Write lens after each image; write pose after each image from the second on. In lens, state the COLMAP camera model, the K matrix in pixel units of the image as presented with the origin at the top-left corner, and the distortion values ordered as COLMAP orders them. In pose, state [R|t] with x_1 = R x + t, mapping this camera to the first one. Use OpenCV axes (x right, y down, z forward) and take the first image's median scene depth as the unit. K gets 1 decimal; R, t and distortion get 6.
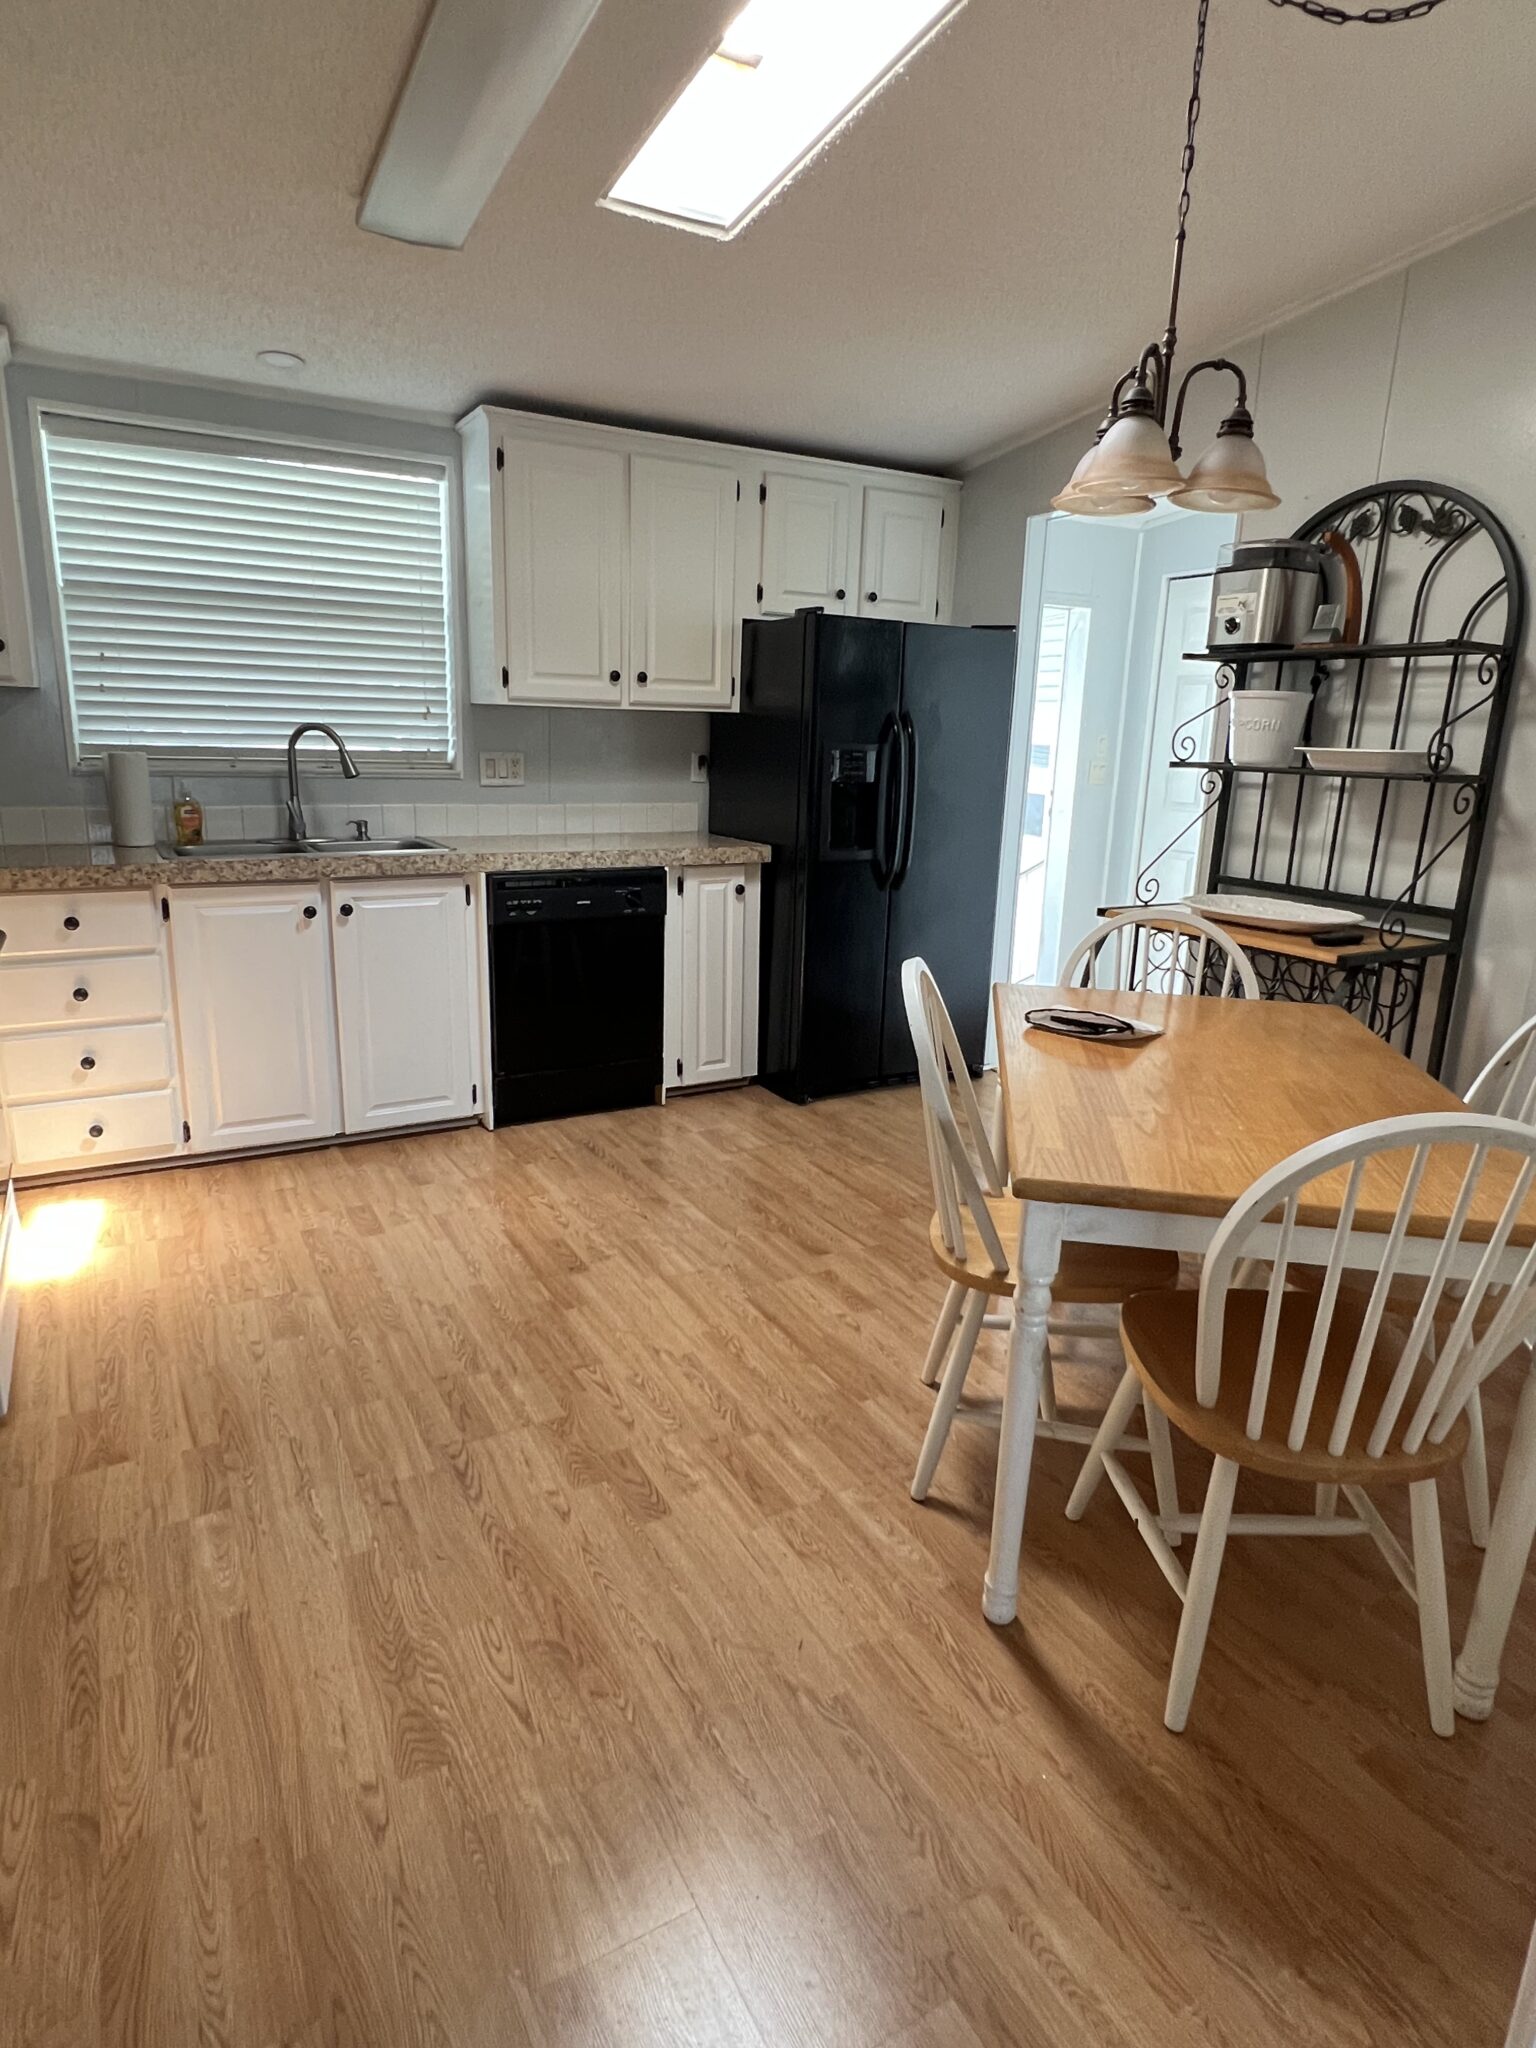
lens RADIAL K [[1153.9, 0, 767.1], [0, 1153.9, 1007.2], [0, 0, 1]] dist [-0.000687, -0.001732]
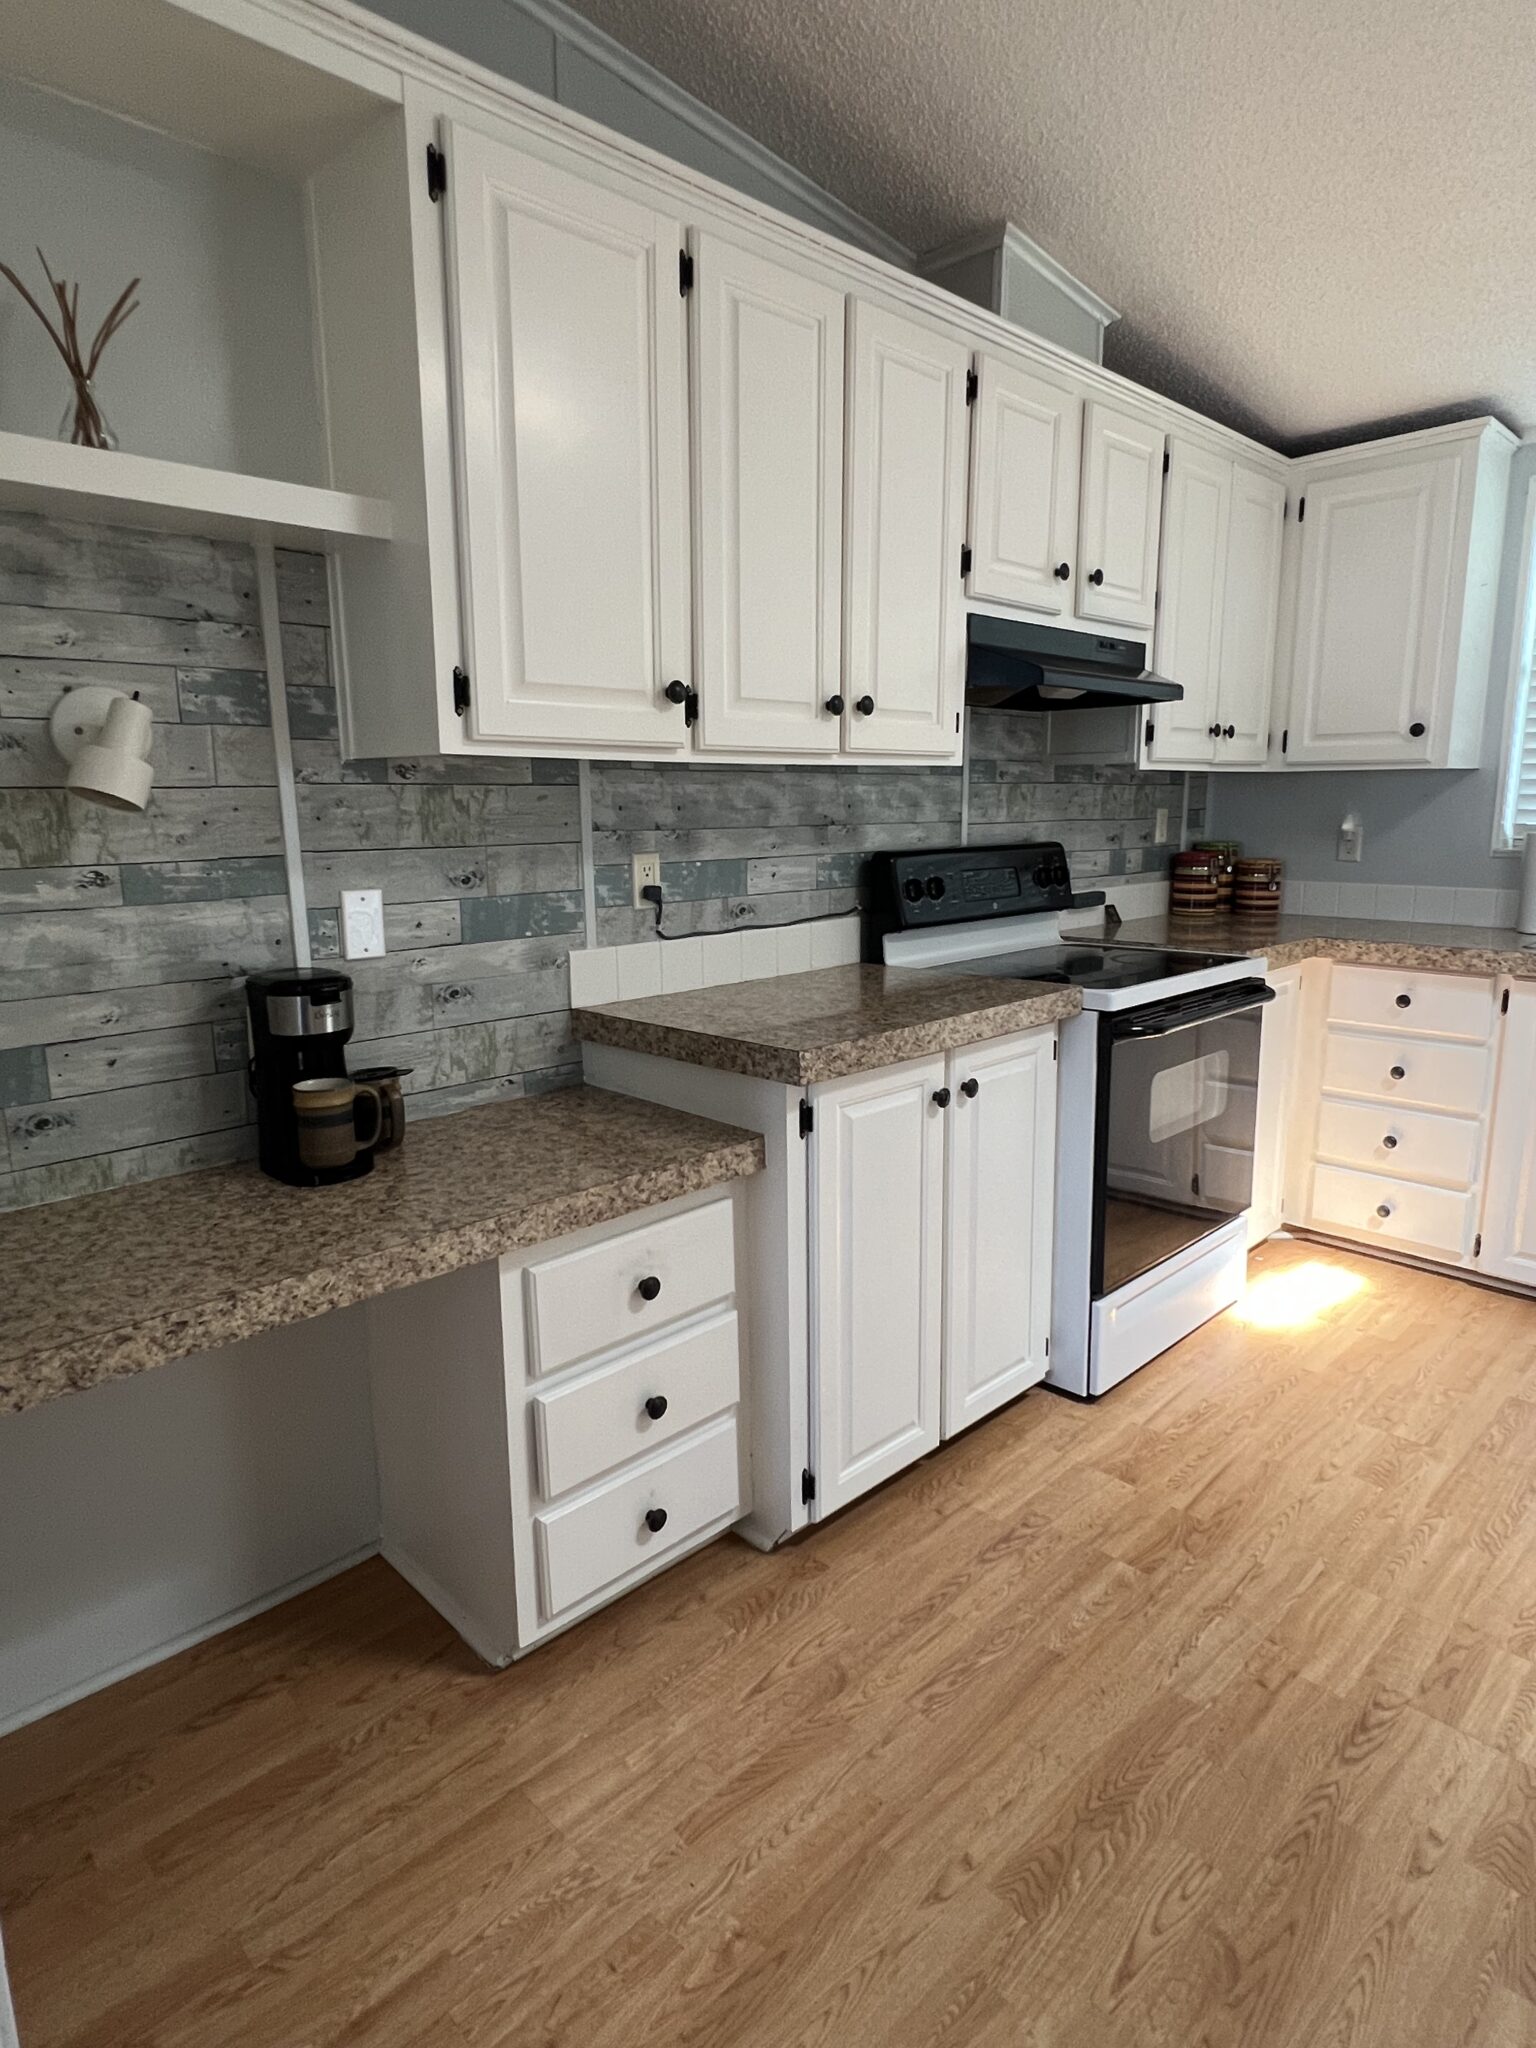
lens RADIAL K [[1153.9, 0, 767.1], [0, 1153.9, 1007.2], [0, 0, 1]] dist [-0.000687, -0.001732]
pose [[0.256616, 0.140003, -0.956320, 0.208225], [-0.211912, 0.973527, 0.085659, -0.036241], [0.942996, 0.180674, 0.279491, 0.203236]]
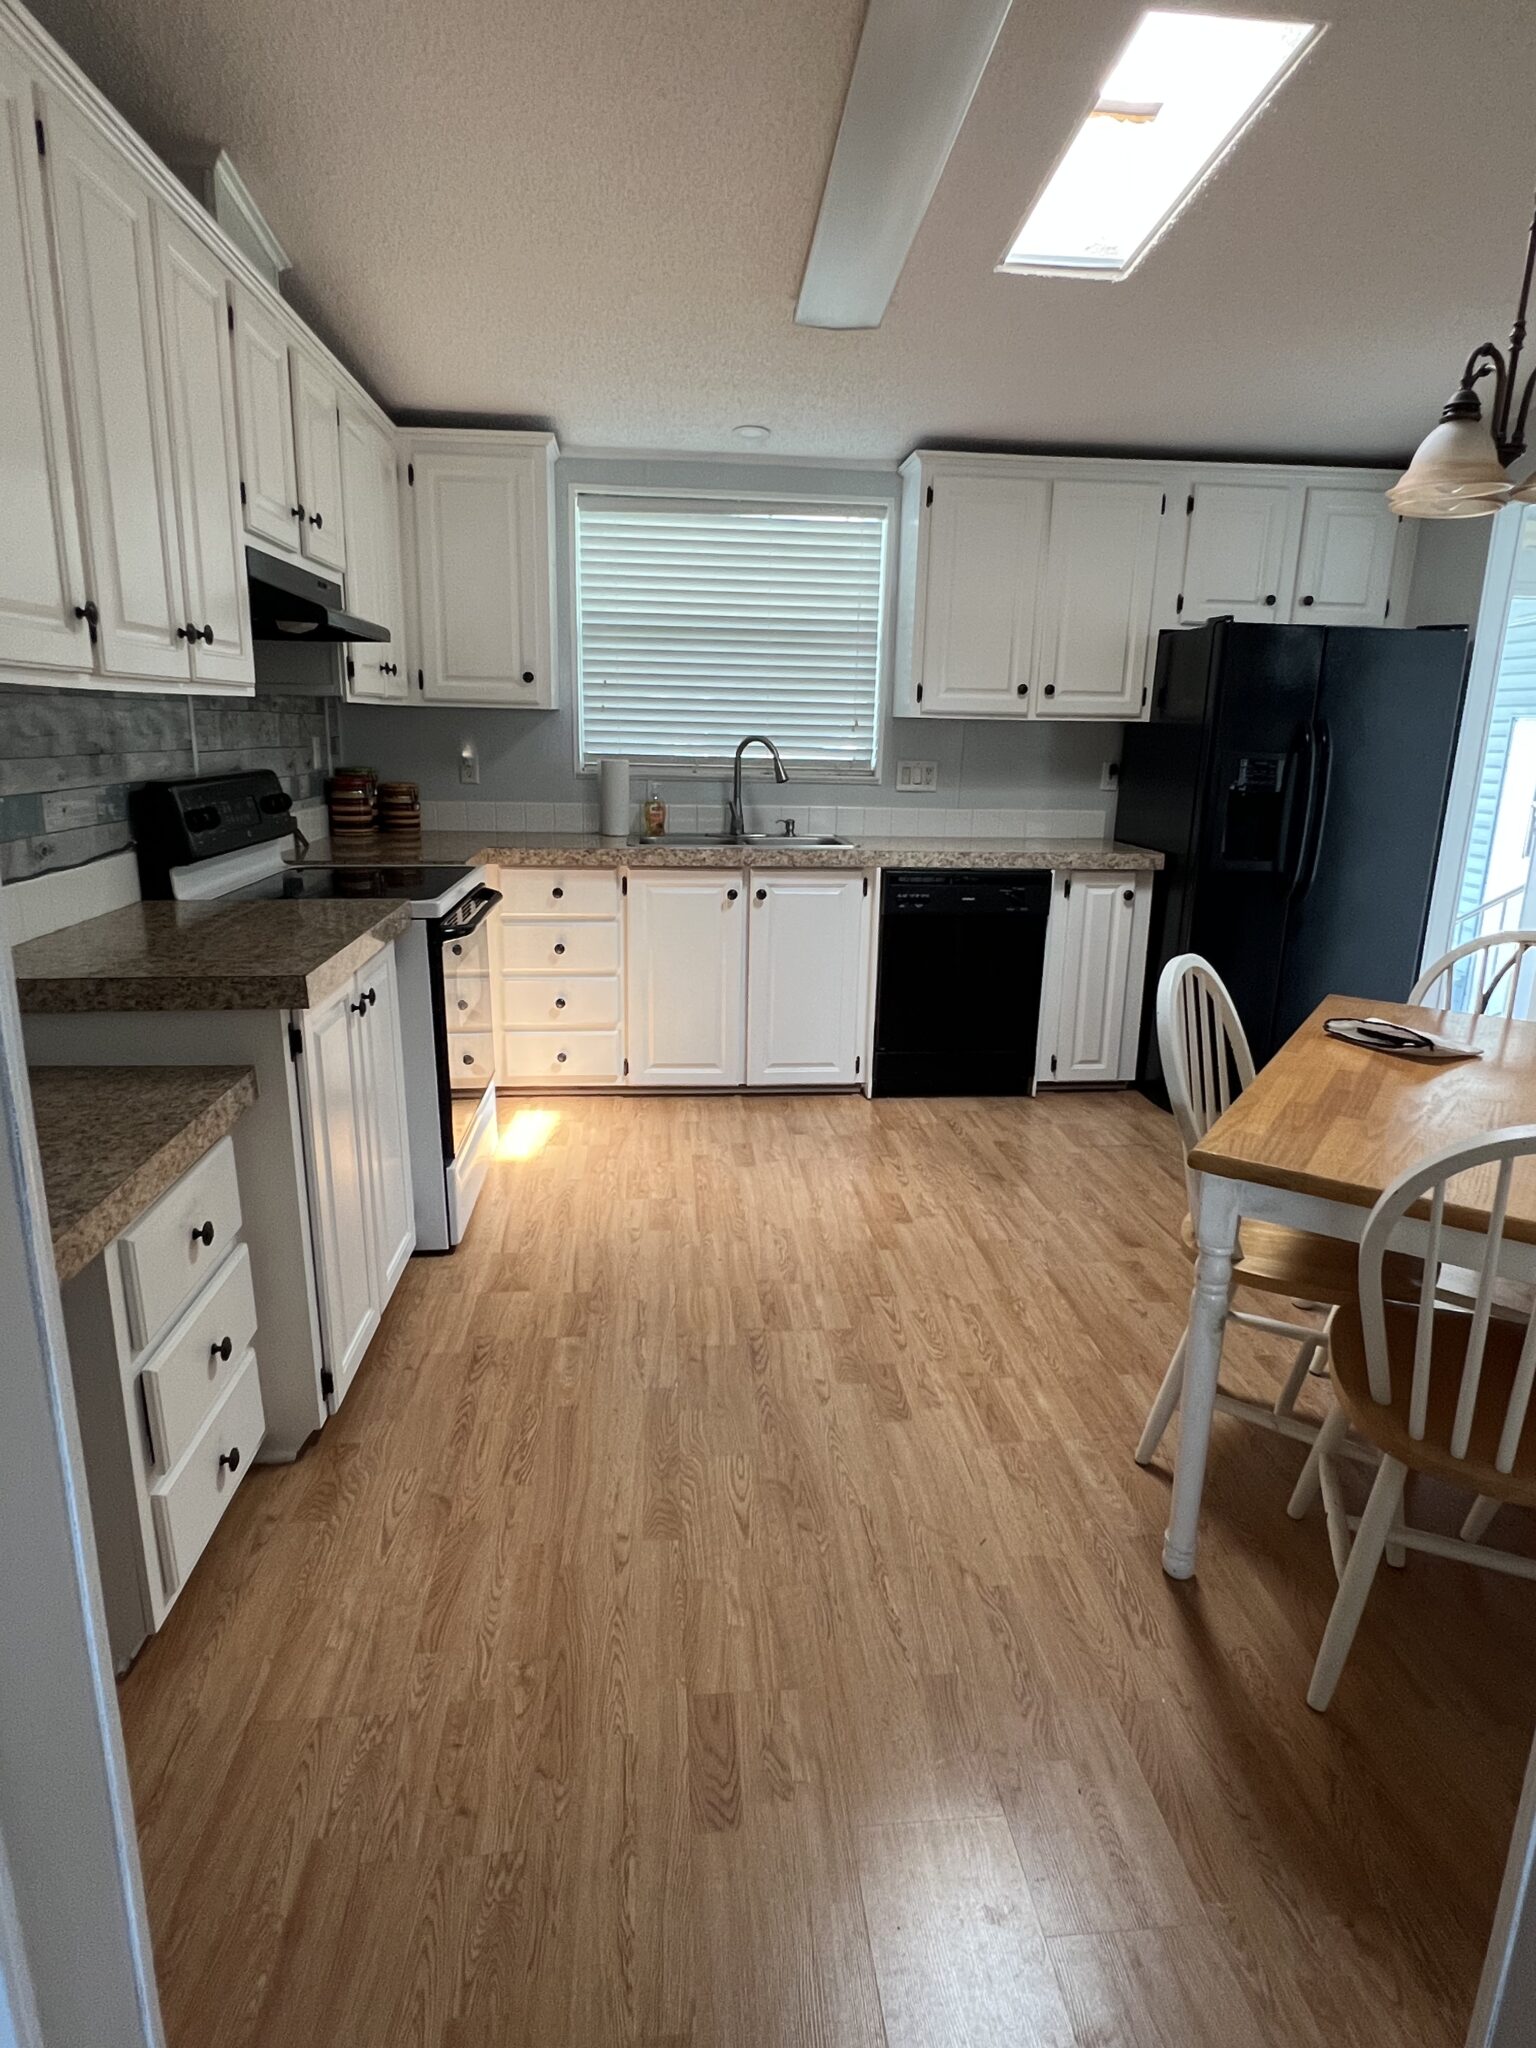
lens RADIAL K [[1153.9, 0, 767.1], [0, 1153.9, 1007.2], [0, 0, 1]] dist [-0.000687, -0.001732]
pose [[0.911842, 0.087257, -0.401162, 0.133642], [-0.090796, 0.995817, 0.010221, 0.019439], [0.400376, 0.027104, 0.915950, -0.077130]]
